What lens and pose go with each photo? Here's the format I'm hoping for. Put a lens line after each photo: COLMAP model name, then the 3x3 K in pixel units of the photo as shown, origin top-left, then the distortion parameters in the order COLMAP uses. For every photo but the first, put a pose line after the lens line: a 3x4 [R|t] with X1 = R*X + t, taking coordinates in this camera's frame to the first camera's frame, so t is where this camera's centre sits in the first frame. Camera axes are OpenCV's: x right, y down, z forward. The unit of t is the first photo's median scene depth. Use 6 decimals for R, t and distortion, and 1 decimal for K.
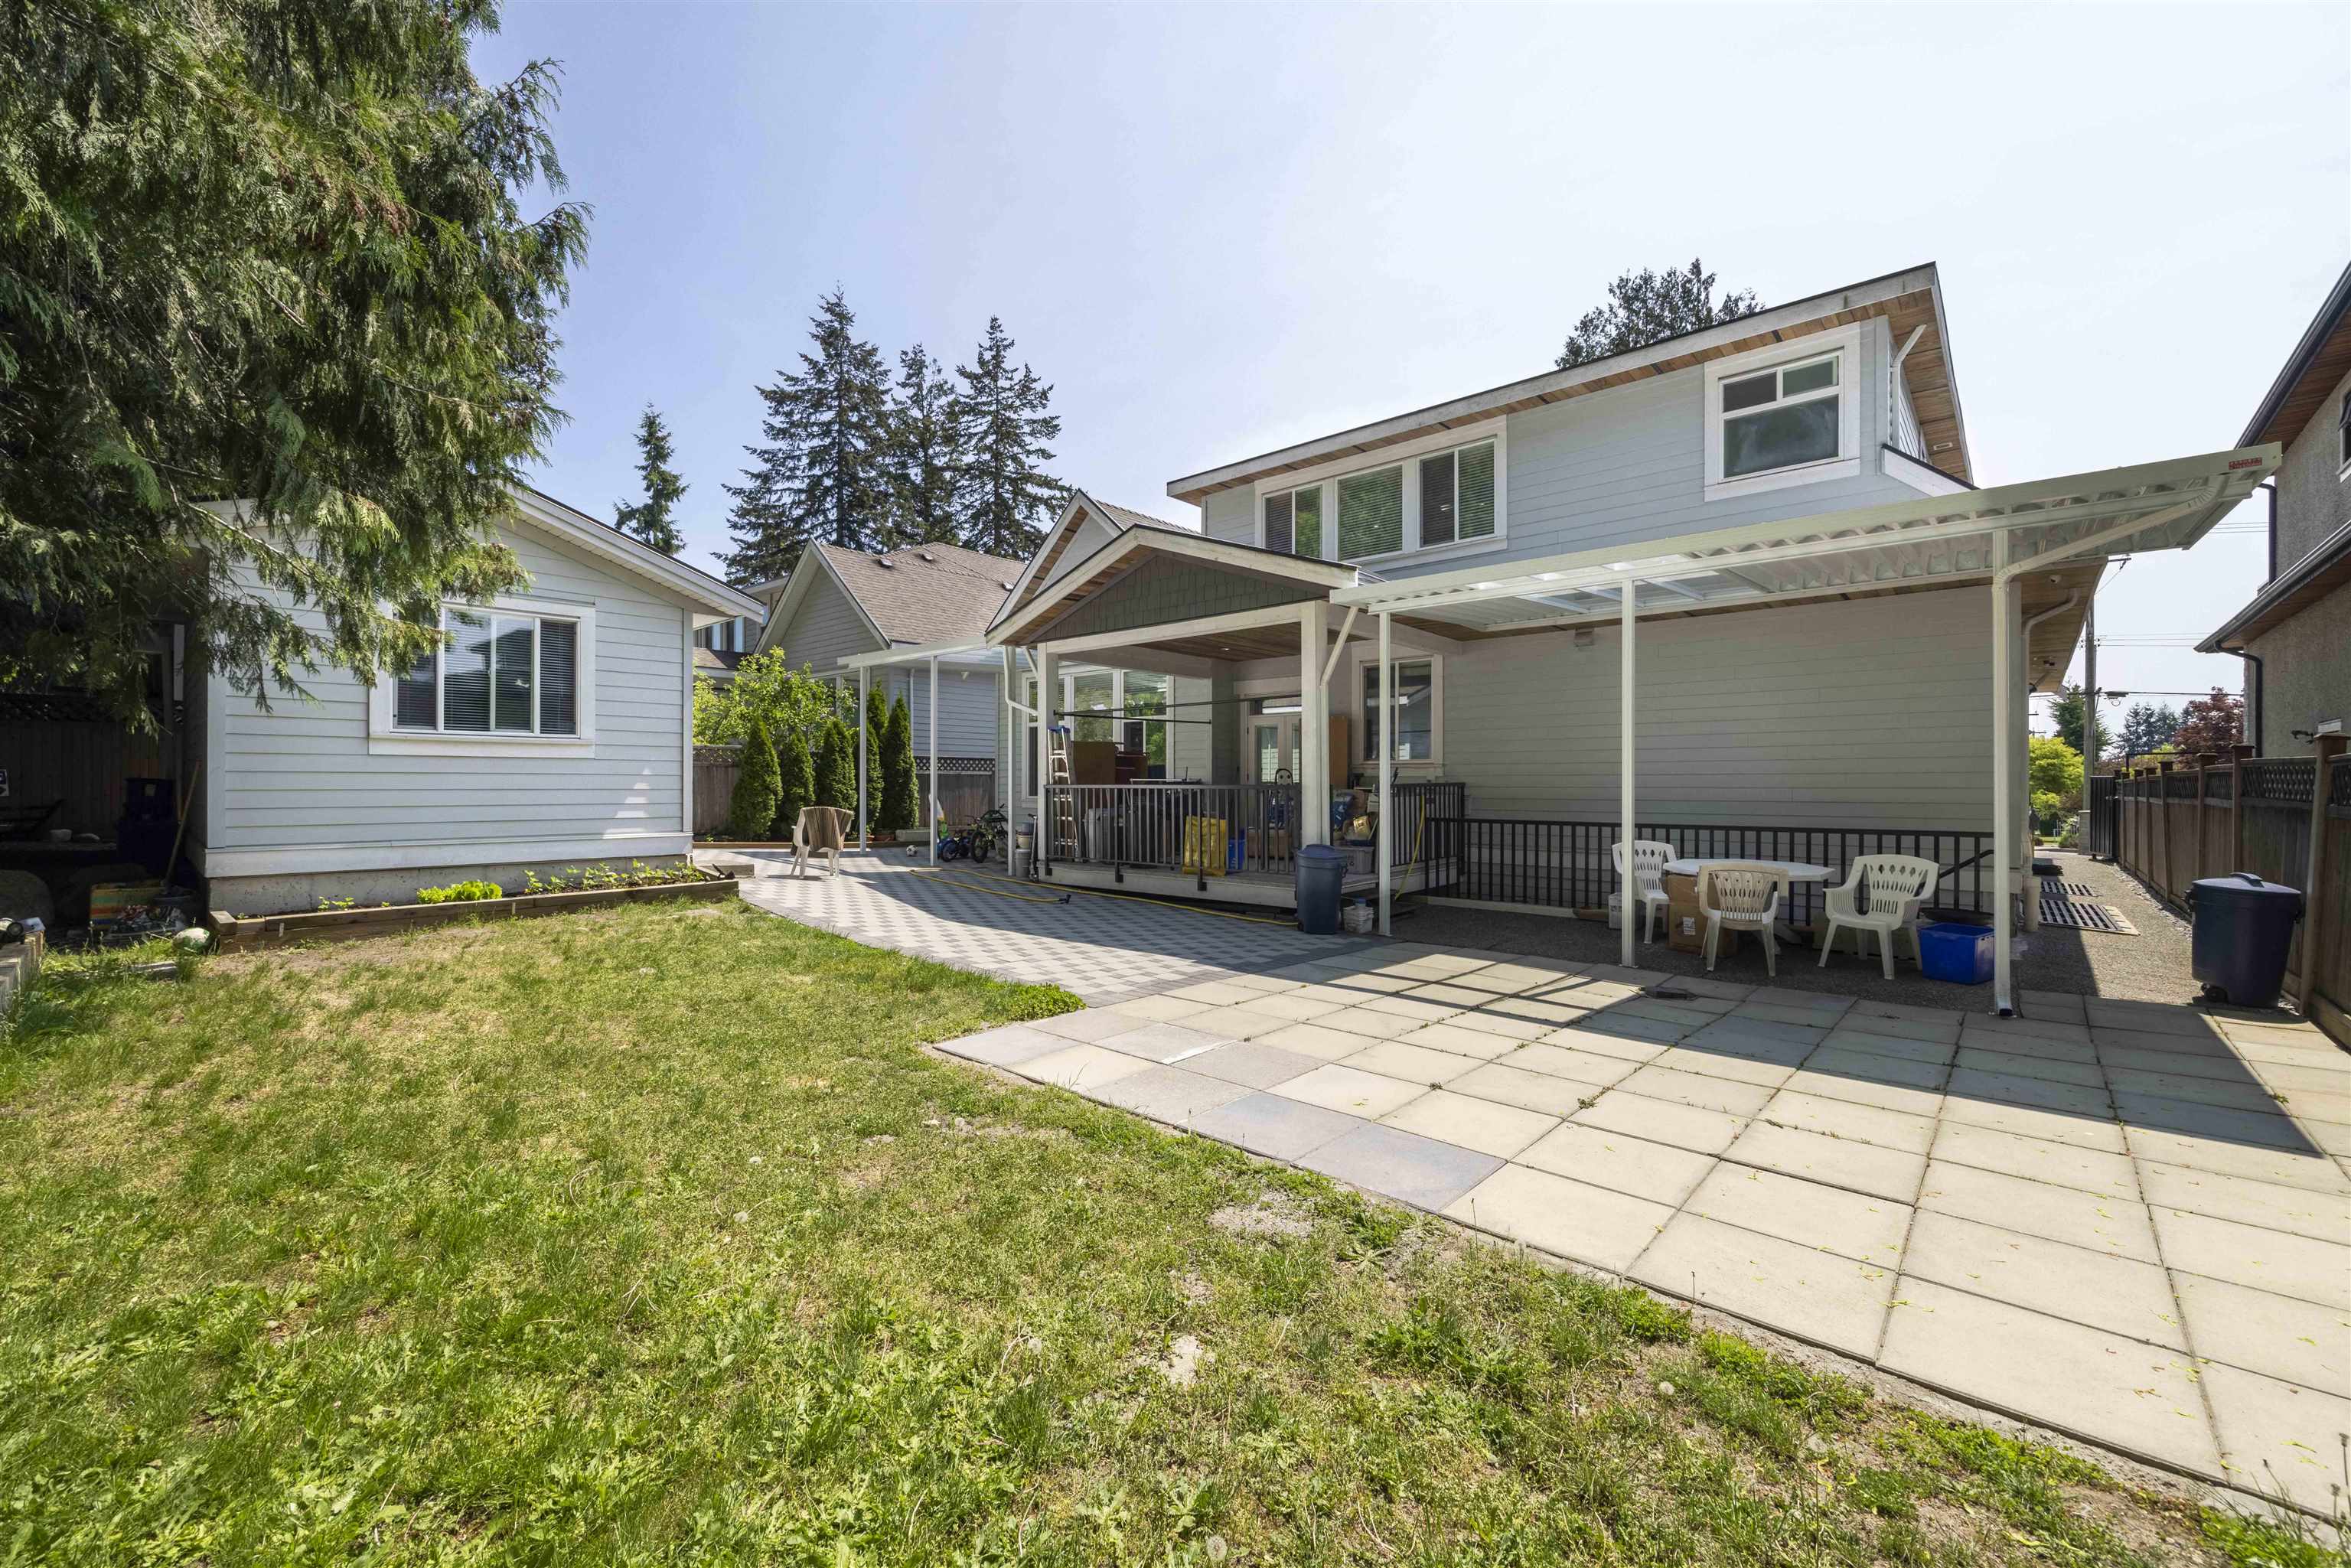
lens RADIAL K [[943.5, 0, 1176.7], [0, 943.5, 778.2], [0, 0, 1]] dist [-0.002787, -0.000419]
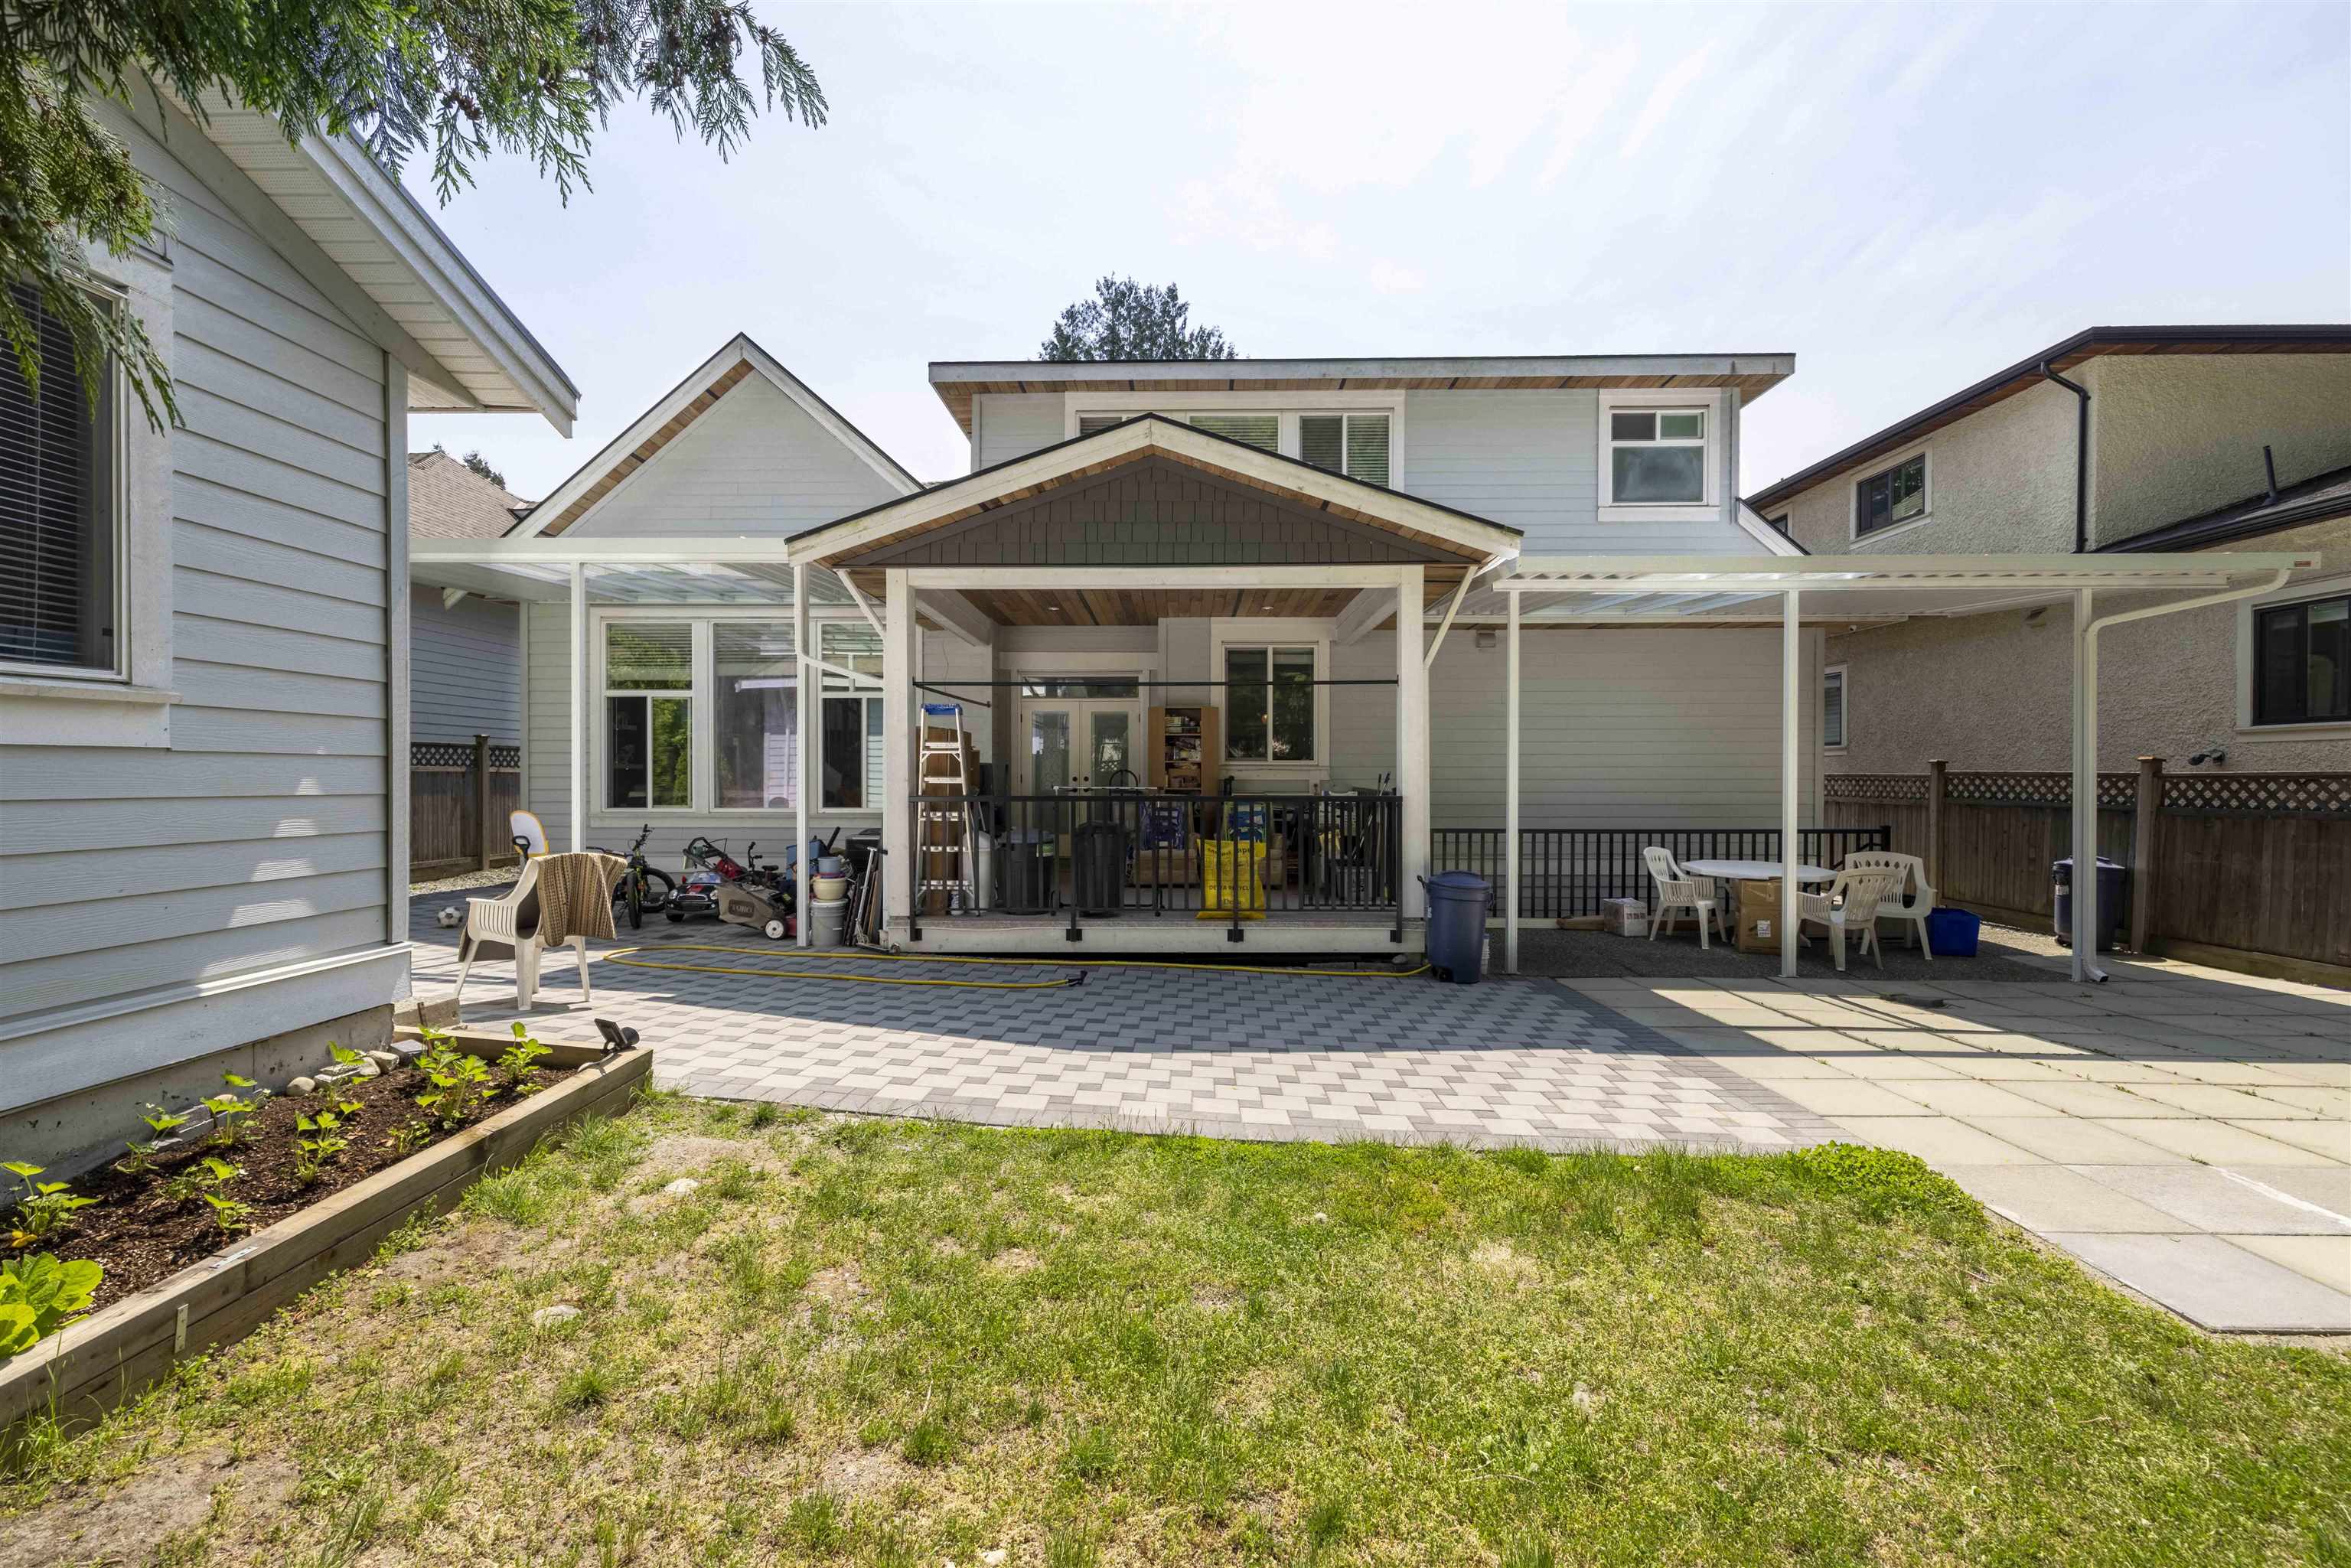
lens RADIAL K [[977.3, 0, 1174.5], [0, 977.3, 790.1], [0, 0, 1]] dist [0.003922, 0.000424]
pose [[0.757434, -0.011730, 0.652807, -0.499885], [-0.001438, 0.999806, 0.019634, -0.012191], [-0.652911, -0.015810, 0.757270, 0.457629]]
